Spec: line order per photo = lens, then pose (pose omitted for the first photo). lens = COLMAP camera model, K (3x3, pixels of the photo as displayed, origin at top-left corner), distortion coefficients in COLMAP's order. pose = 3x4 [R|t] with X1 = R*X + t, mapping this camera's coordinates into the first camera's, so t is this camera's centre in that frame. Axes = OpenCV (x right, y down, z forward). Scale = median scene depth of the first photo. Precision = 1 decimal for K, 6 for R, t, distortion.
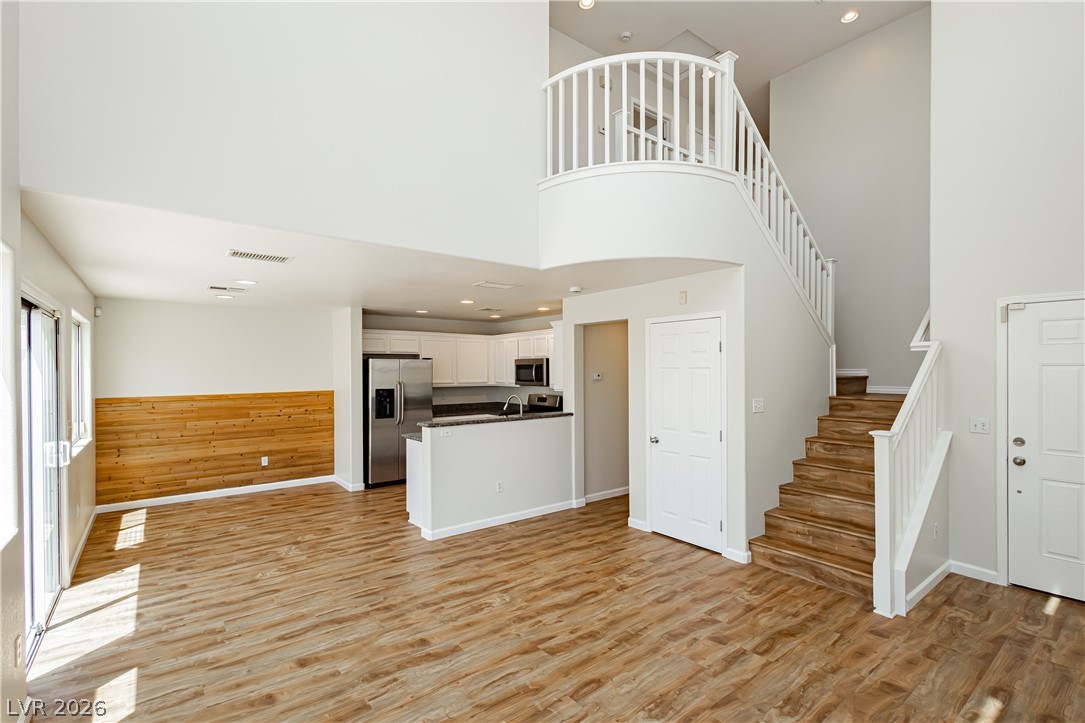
lens RADIAL K [[502.5, 0, 534.7], [0, 502.5, 359.9], [0, 0, 1]] dist [0.009125, -0.004673]
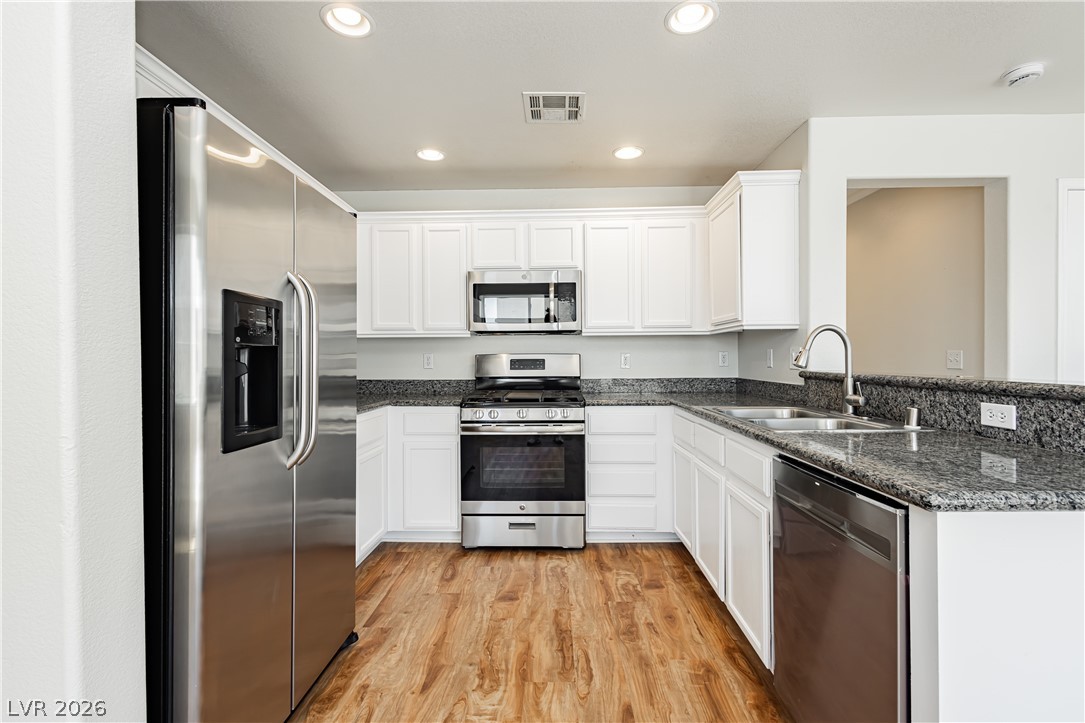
lens RADIAL K [[502.5, 0, 545.4], [0, 502.5, 364.1], [0, 0, 1]] dist [0.009125, -0.004673]
pose [[0.618504, -0.005489, 0.785763, -0.489317], [-0.013020, 0.999767, 0.017233, 0.101484], [-0.785674, -0.020890, 0.618288, 1.009960]]
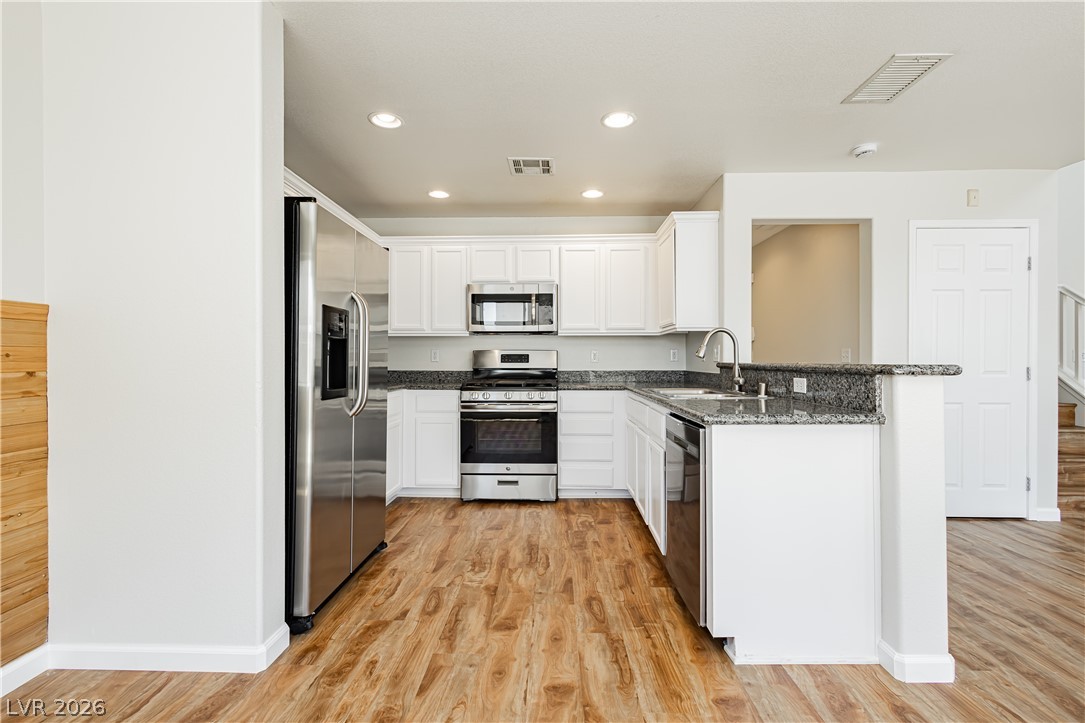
lens RADIAL K [[502.5, 0, 547.6], [0, 502.5, 362.2], [0, 0, 1]] dist [0.009125, -0.004673]
pose [[0.616991, 0.004680, 0.786956, -0.600434], [-0.019079, 0.999777, 0.009013, 0.111439], [-0.786739, -0.020575, 0.616943, 0.885686]]
